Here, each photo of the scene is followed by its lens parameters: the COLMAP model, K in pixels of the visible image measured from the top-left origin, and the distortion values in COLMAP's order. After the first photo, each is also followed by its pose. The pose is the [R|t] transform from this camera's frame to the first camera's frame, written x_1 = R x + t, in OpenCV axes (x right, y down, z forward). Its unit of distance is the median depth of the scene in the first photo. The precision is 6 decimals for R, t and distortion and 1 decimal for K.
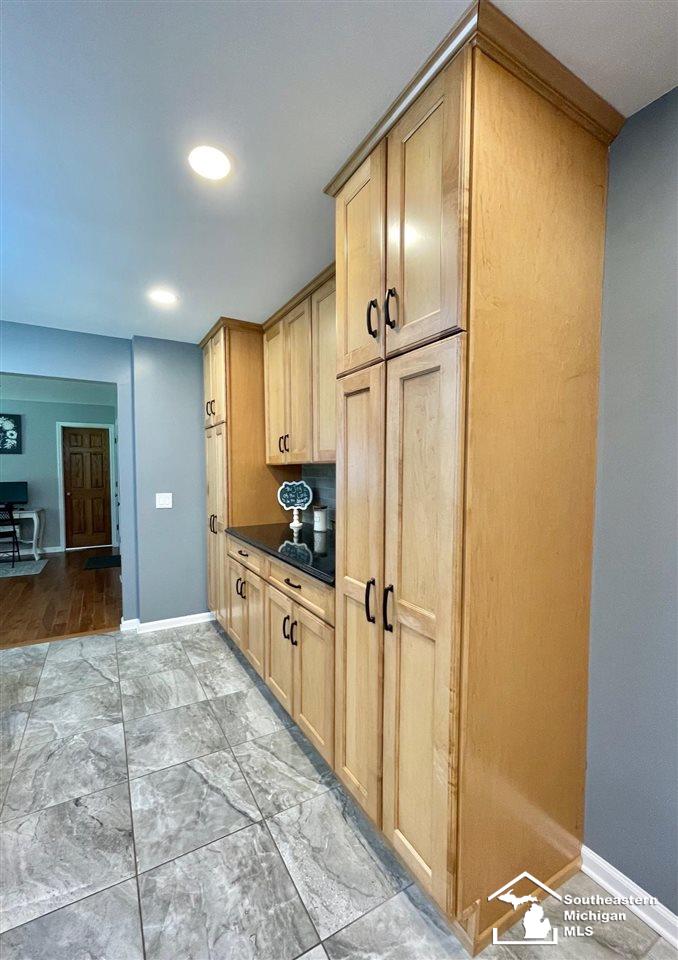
lens RADIAL K [[409.7, 0, 335.4], [0, 409.7, 488.8], [0, 0, 1]] dist [0.001498, 0.000322]
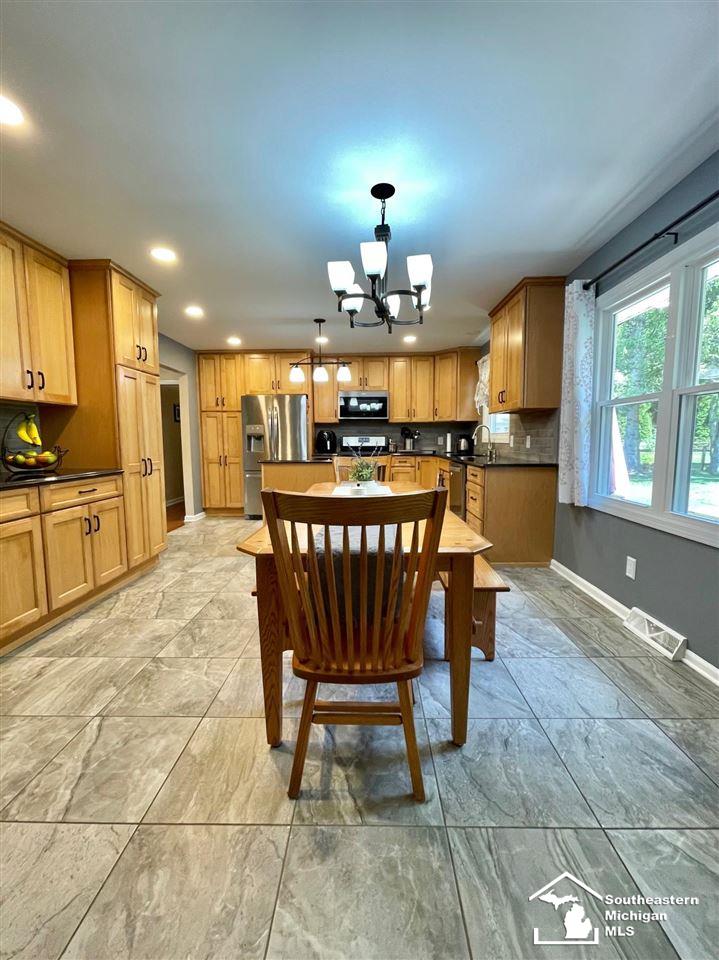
lens RADIAL K [[386.8, 0, 361.4], [0, 386.8, 482.0], [0, 0, 1]] dist [0.003439, 0.000245]
pose [[-0.871622, -0.050915, 0.487527, -1.474400], [0.020380, 0.989967, 0.139823, 0.038950], [-0.489755, 0.131809, -0.861839, 1.604930]]
